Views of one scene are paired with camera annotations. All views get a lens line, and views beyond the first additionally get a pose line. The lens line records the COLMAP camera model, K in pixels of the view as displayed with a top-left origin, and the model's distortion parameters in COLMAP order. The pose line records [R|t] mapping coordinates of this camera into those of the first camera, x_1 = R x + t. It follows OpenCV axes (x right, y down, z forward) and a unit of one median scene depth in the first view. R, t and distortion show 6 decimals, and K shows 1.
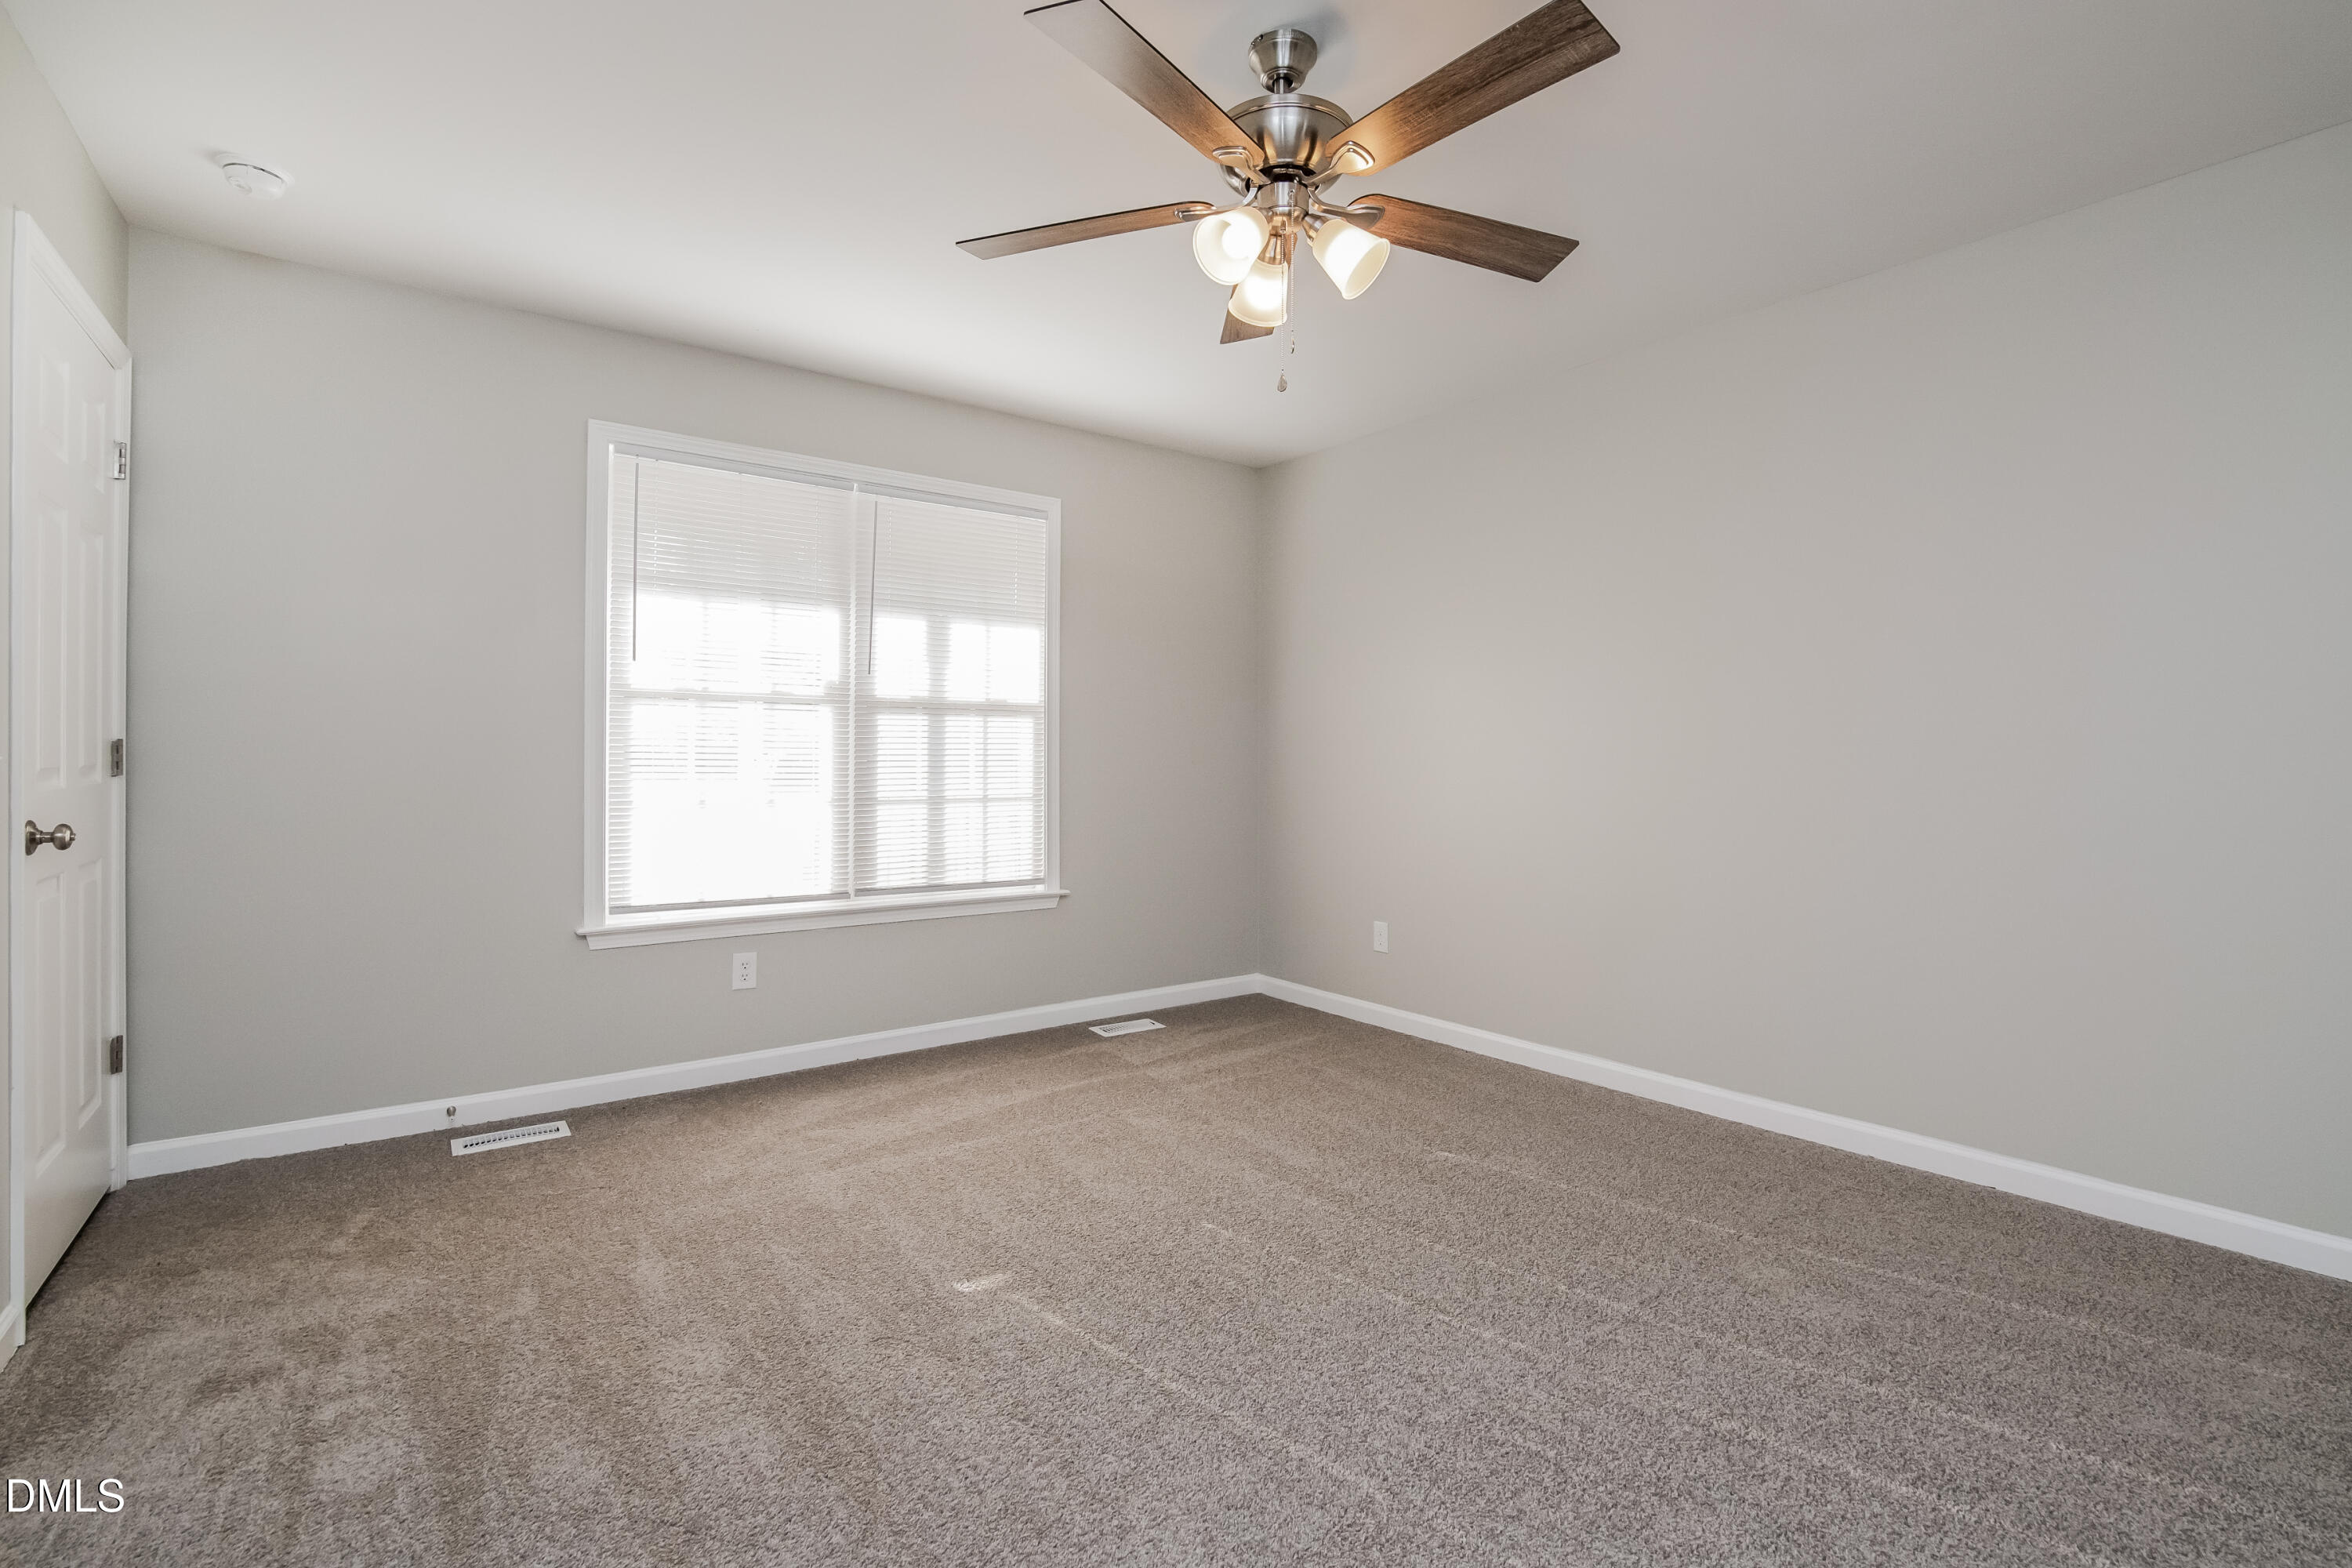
lens RADIAL K [[1105.3, 0, 1182.5], [0, 1105.3, 755.8], [0, 0, 1]] dist [-0.001652, 0.000046]
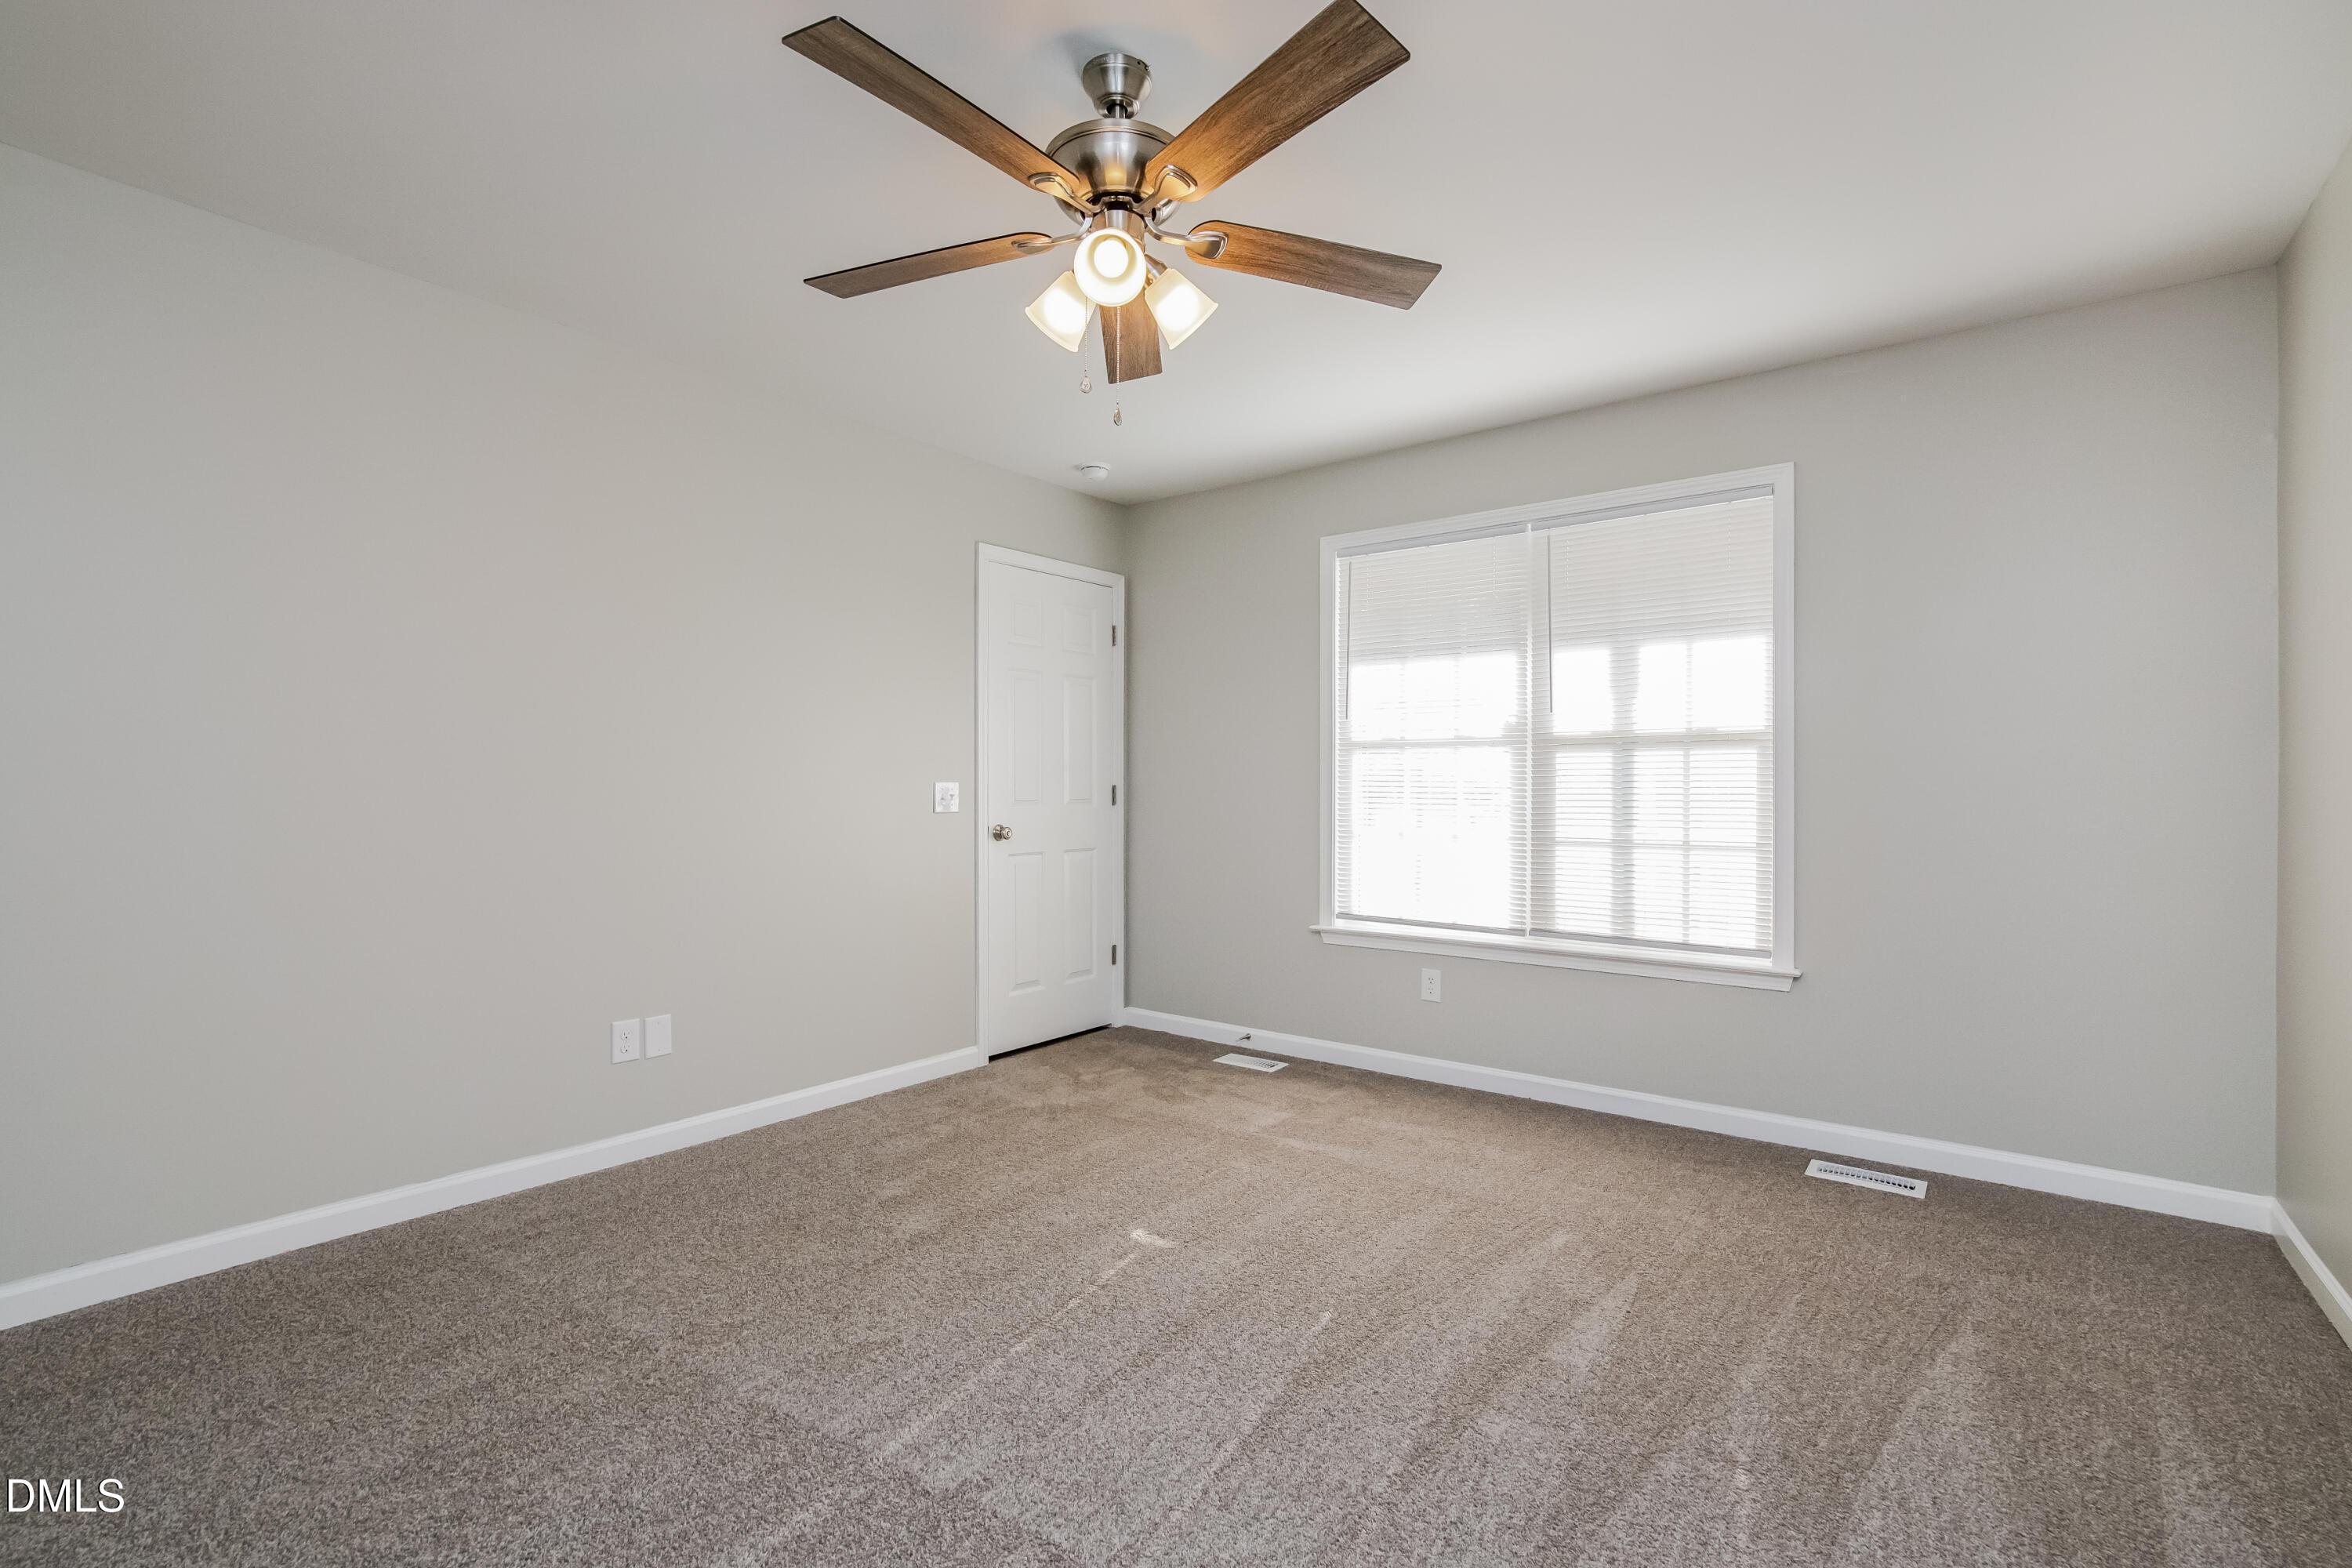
lens RADIAL K [[1067.5, 0, 1182.0], [0, 1067.5, 797.0], [0, 0, 1]] dist [-0.001812, -0.000174]
pose [[0.260930, -0.001166, -0.965357, 0.551594], [-0.004997, 0.999984, -0.002558, 0.005865], [0.965345, 0.005491, 0.260920, 0.438365]]
